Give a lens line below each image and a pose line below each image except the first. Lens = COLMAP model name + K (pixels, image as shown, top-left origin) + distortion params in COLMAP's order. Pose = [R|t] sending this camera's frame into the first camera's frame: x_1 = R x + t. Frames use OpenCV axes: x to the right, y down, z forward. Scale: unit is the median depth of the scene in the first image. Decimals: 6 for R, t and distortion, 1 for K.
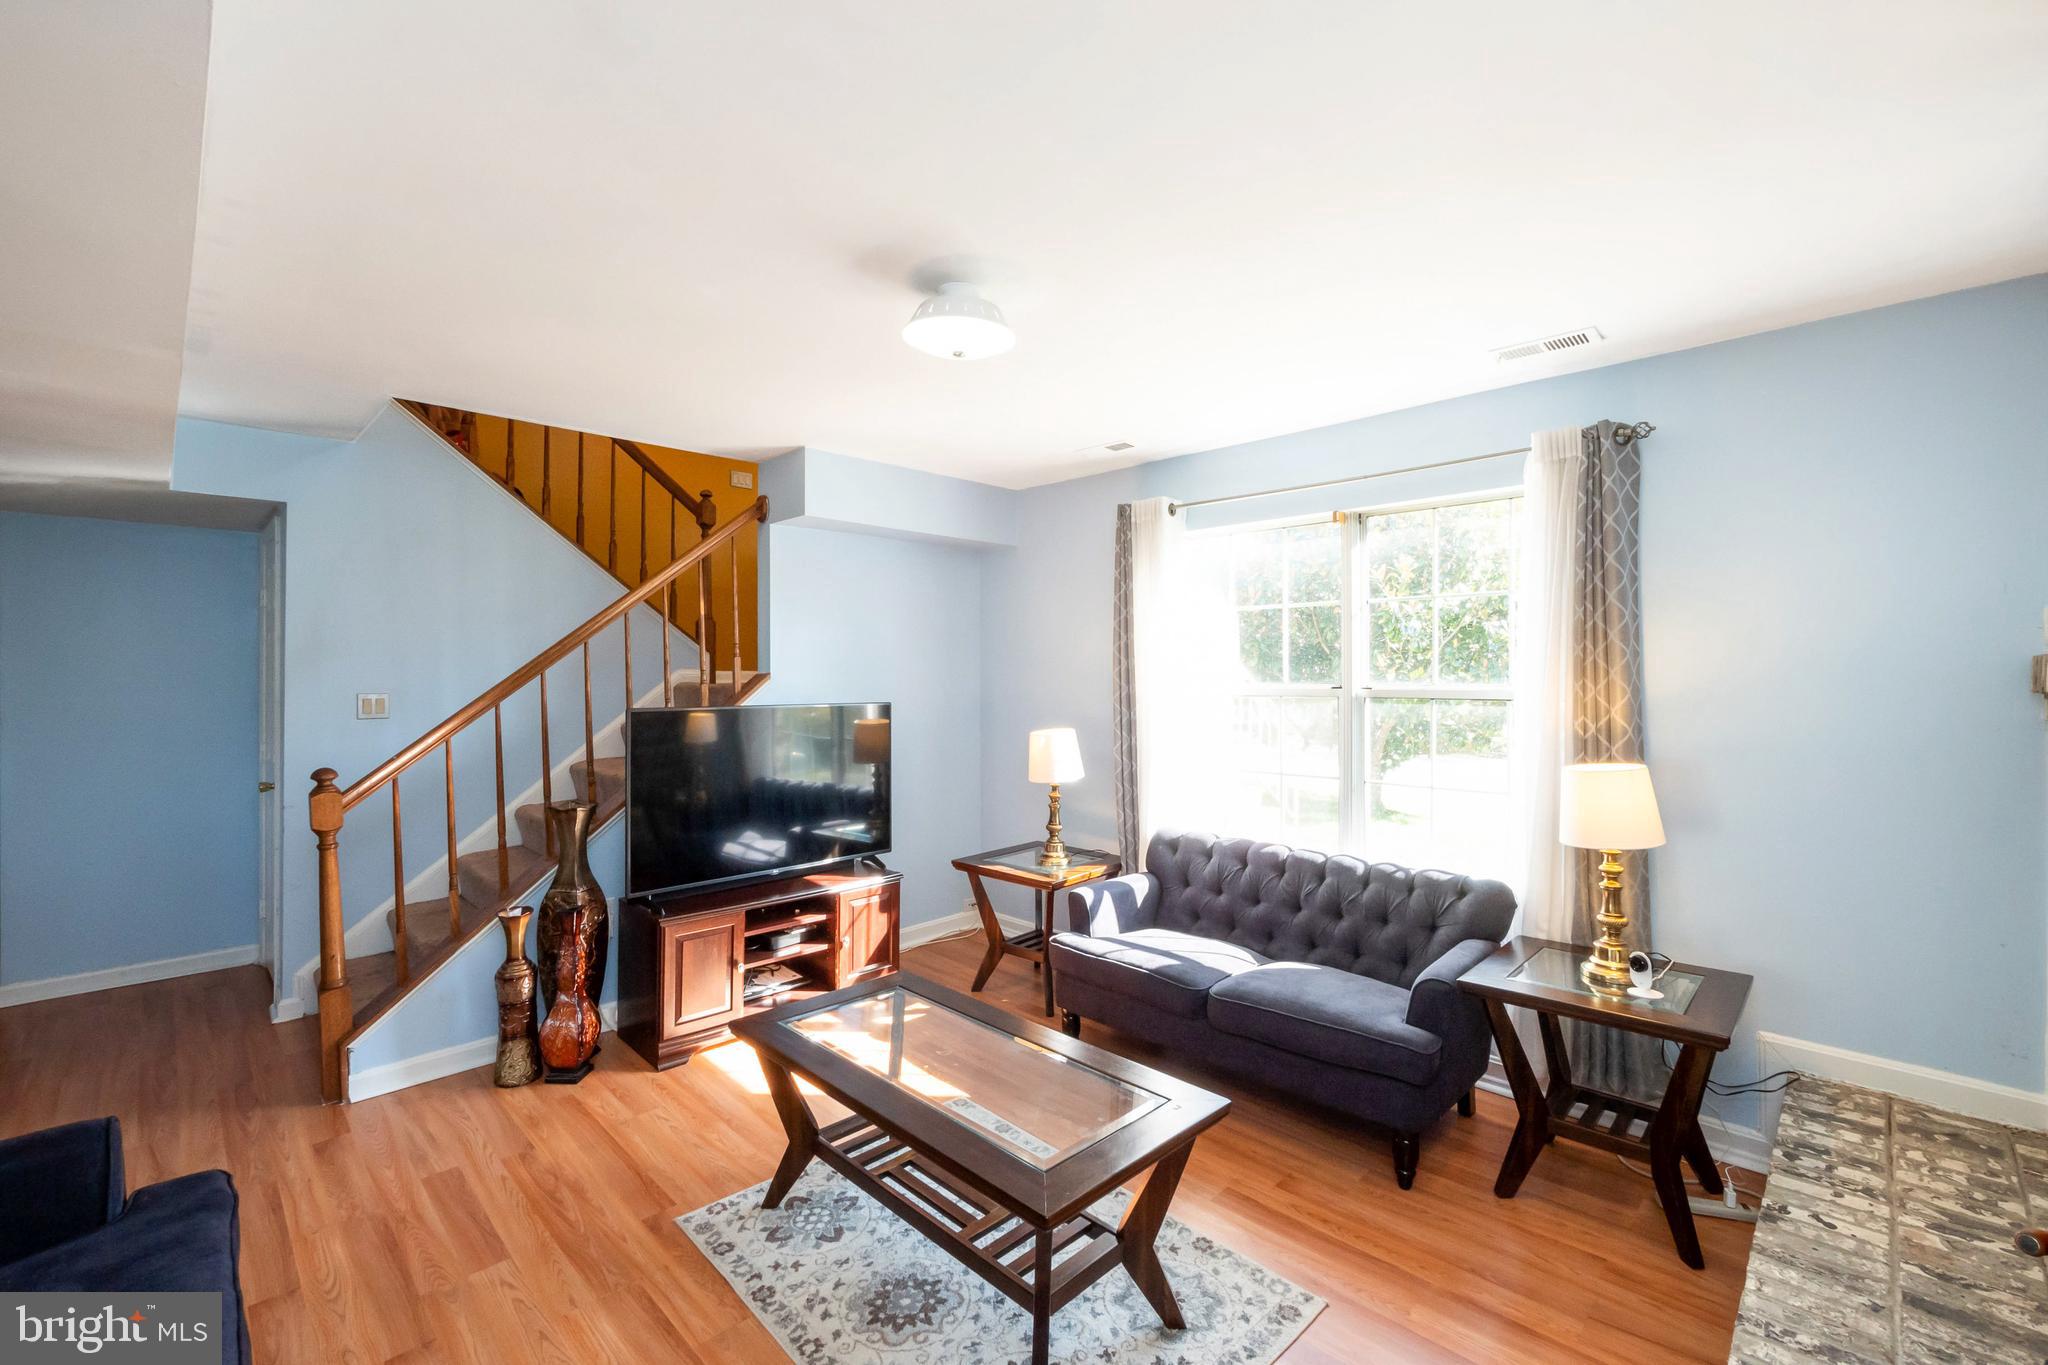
lens RADIAL K [[873.3, 0, 1033.4], [0, 873.3, 676.3], [0, 0, 1]] dist [-0.000235, -0.000766]
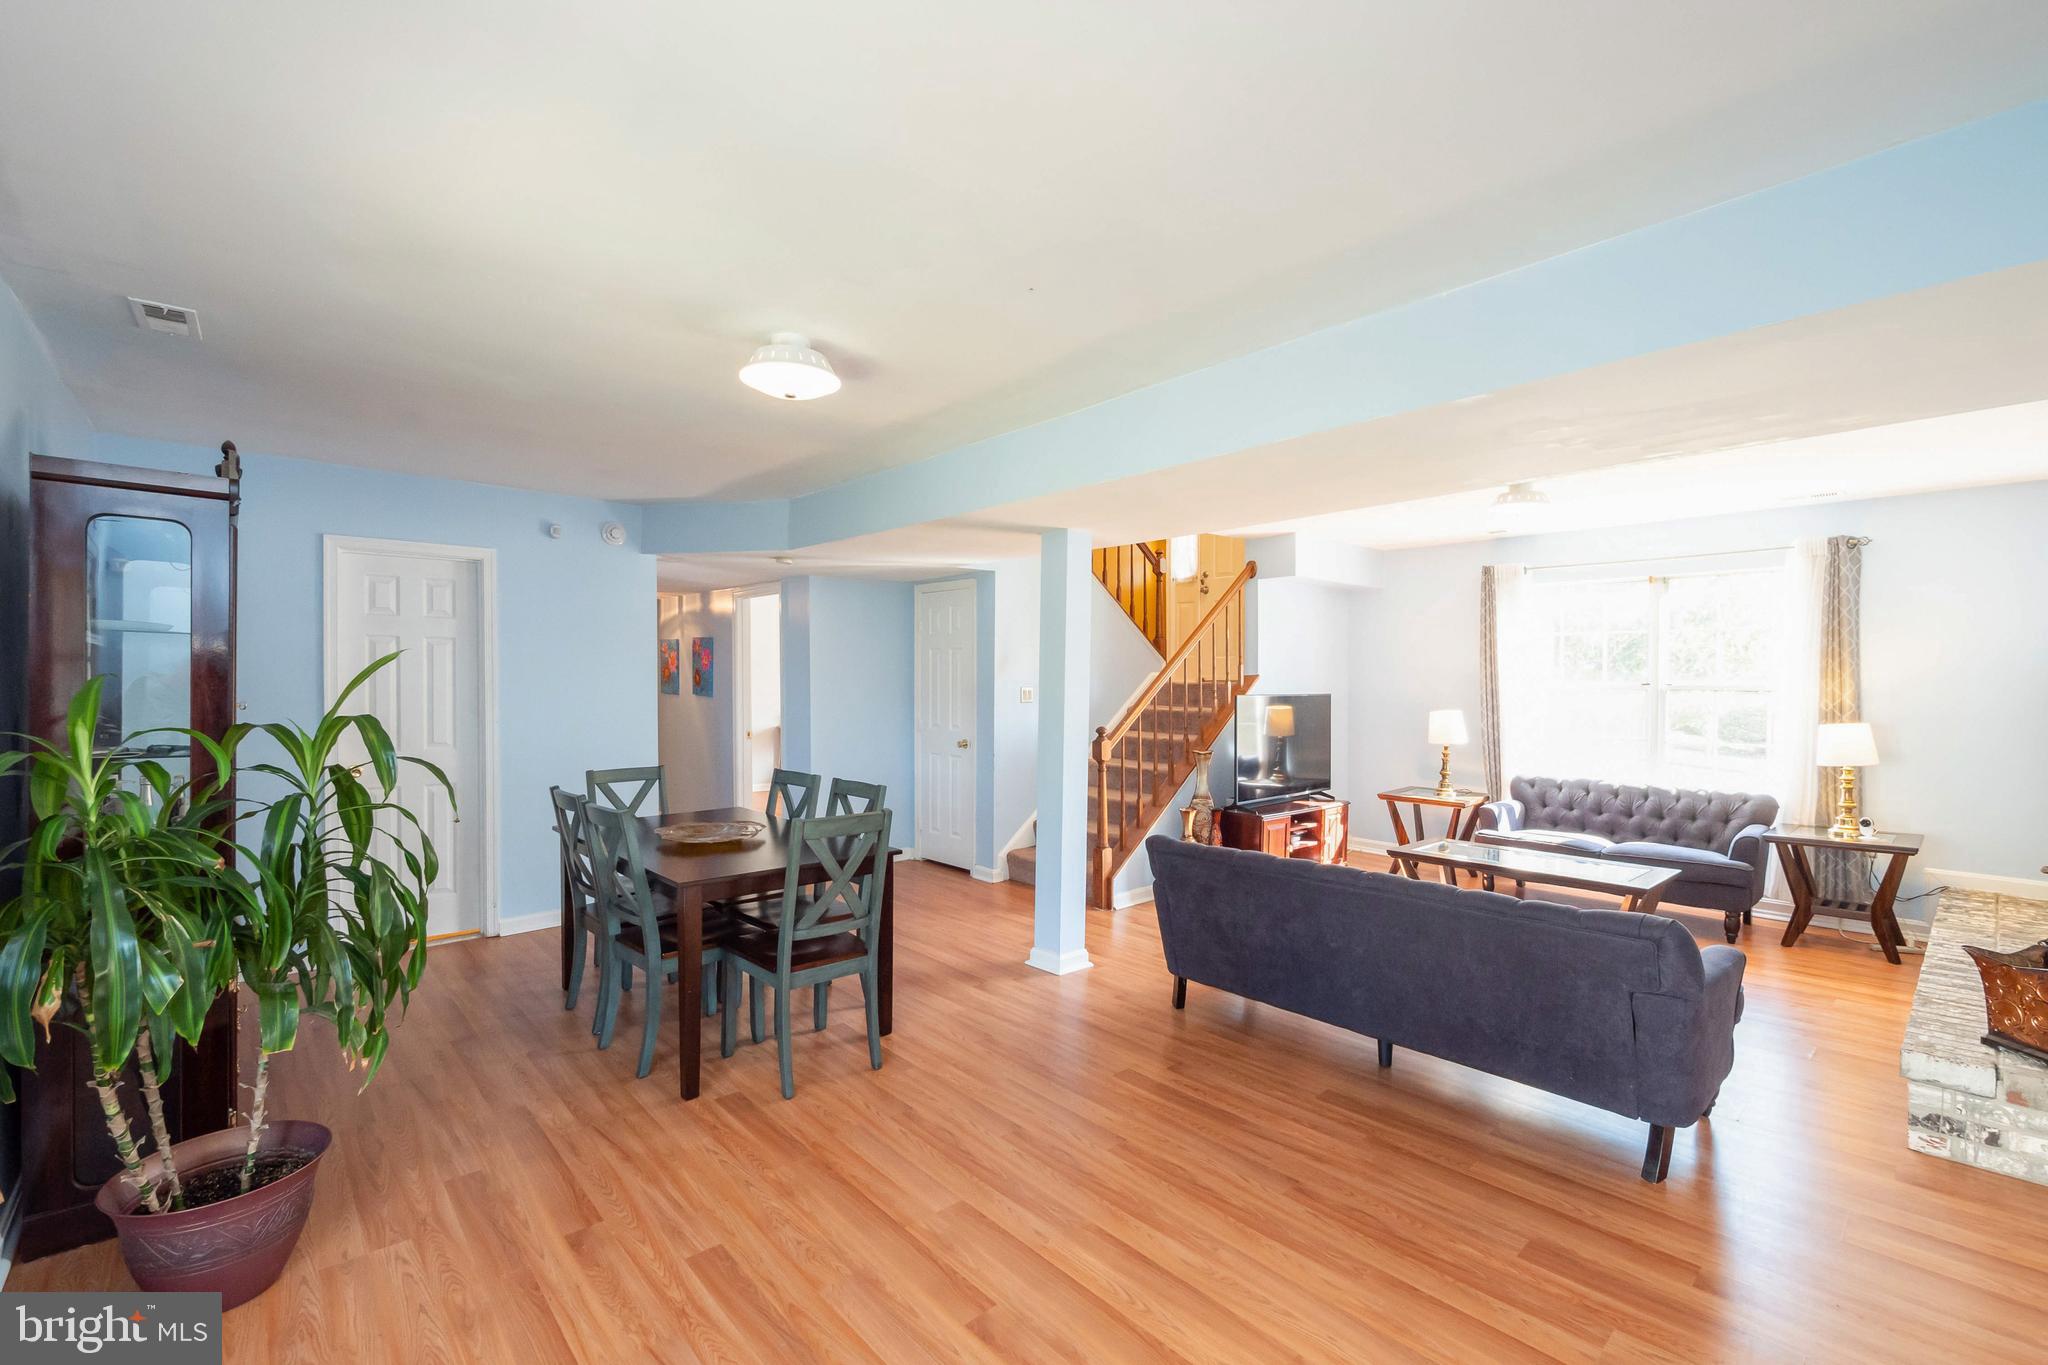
lens RADIAL K [[873.3, 0, 1068.3], [0, 873.3, 704.5], [0, 0, 1]] dist [-0.000235, -0.000766]
pose [[0.999069, 0.000794, -0.043137, -0.722691], [0.000532, 0.999528, 0.030728, 0.000268], [0.043141, -0.030722, 0.998597, -0.735380]]
